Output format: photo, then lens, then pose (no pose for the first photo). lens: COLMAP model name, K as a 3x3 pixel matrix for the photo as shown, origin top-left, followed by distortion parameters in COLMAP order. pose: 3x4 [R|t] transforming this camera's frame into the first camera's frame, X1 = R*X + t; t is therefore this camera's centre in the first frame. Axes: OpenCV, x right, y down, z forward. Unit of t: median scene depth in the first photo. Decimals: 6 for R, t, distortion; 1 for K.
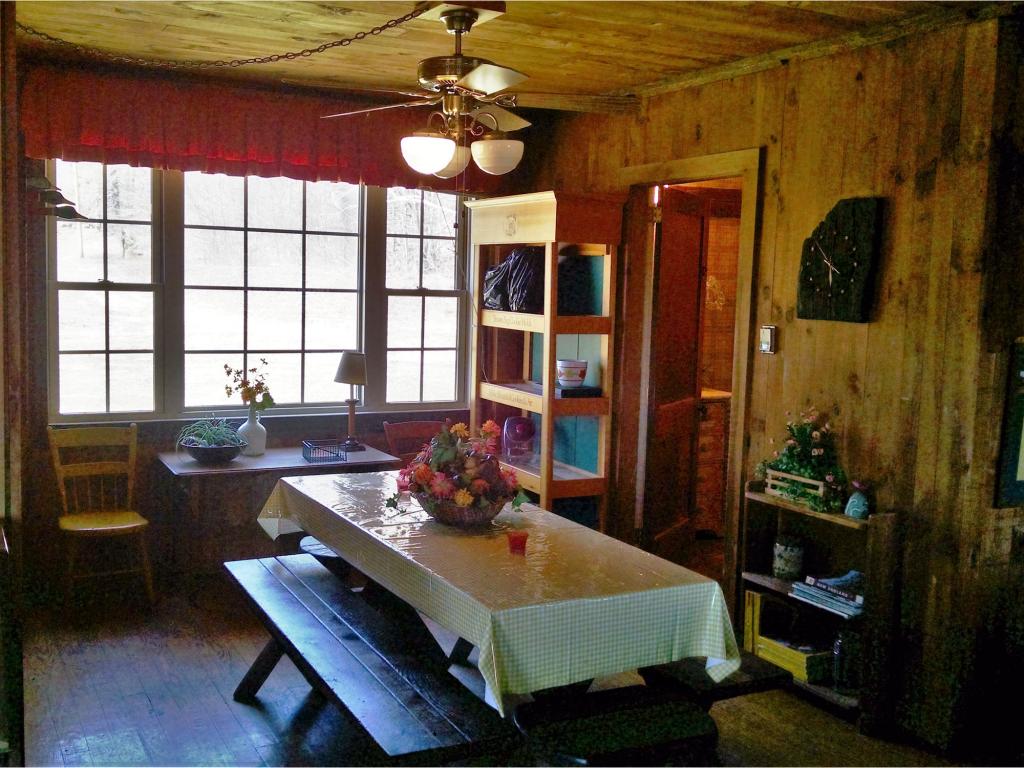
lens RADIAL K [[1023.2, 0, 512.0], [0, 1023.2, 384.0], [0, 0, 1]] dist [0.045401, -0.031666]
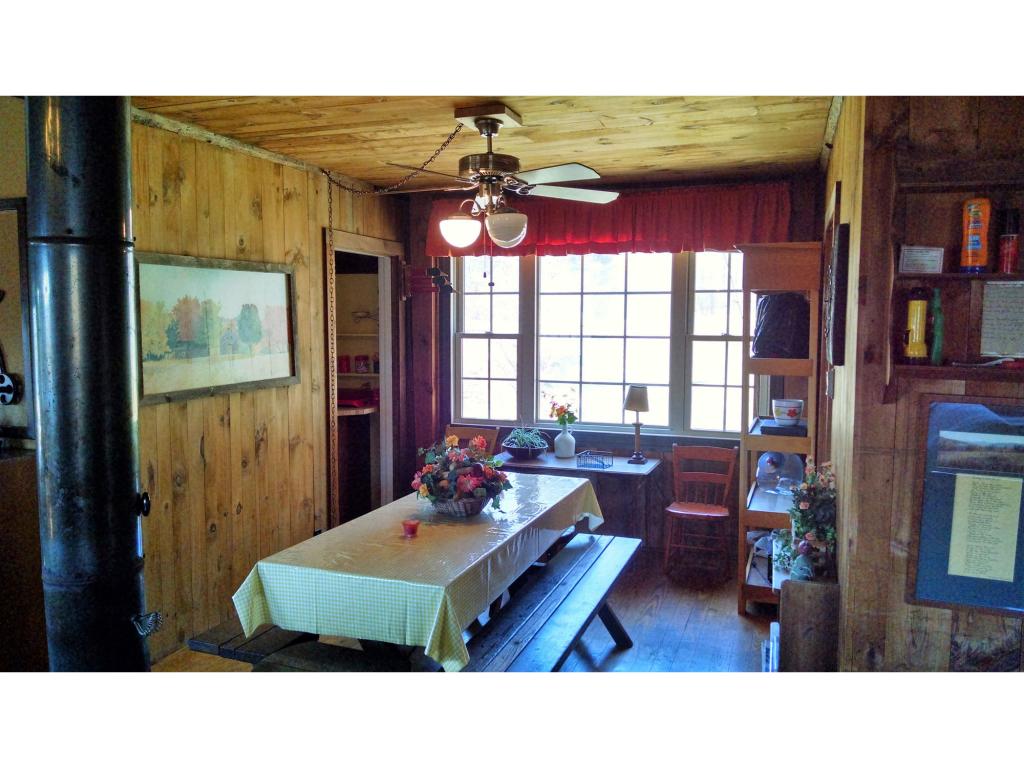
lens RADIAL K [[781.8, 0, 512.0], [0, 781.8, 384.0], [0, 0, 1]] dist [0.036252, -0.114857]
pose [[0.665806, 0.033436, -0.745375, 0.624513], [-0.061358, 0.998065, -0.010037, -0.018591], [0.743597, 0.052417, 0.666570, 0.331524]]
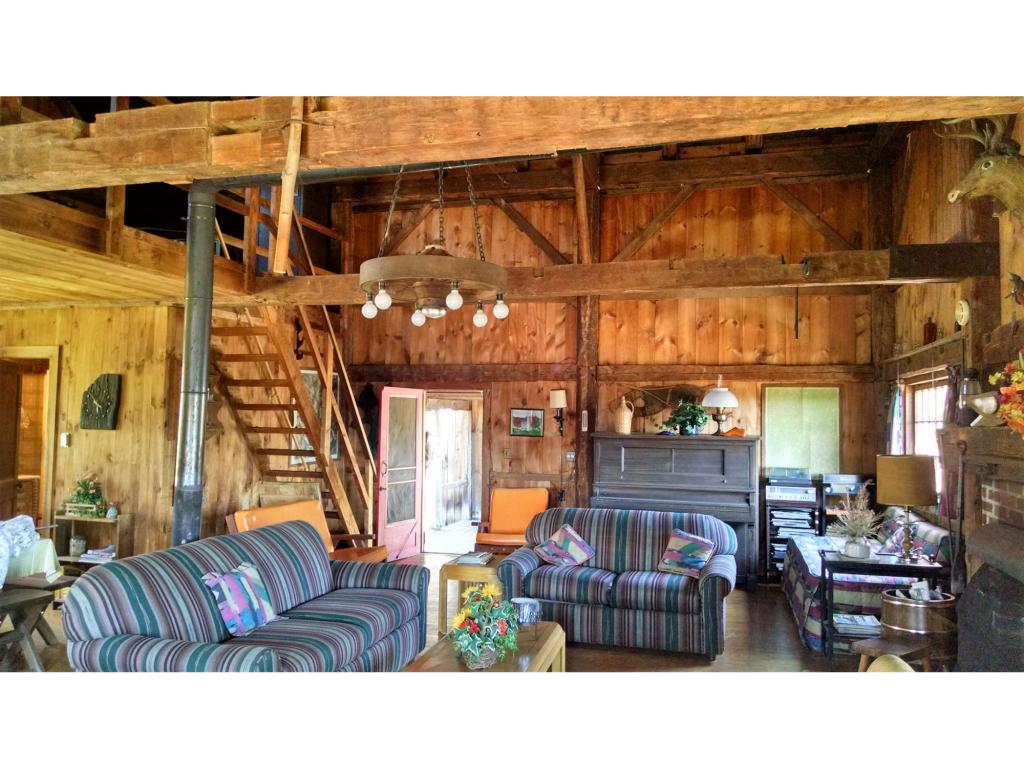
lens RADIAL K [[781.8, 0, 512.0], [0, 781.8, 384.0], [0, 0, 1]] dist [0.036252, -0.114857]
pose [[0.699357, 0.025704, 0.714310, -0.247292], [0.072385, 0.991669, -0.106554, 0.078493], [-0.711098, 0.126225, 0.691670, -0.735657]]
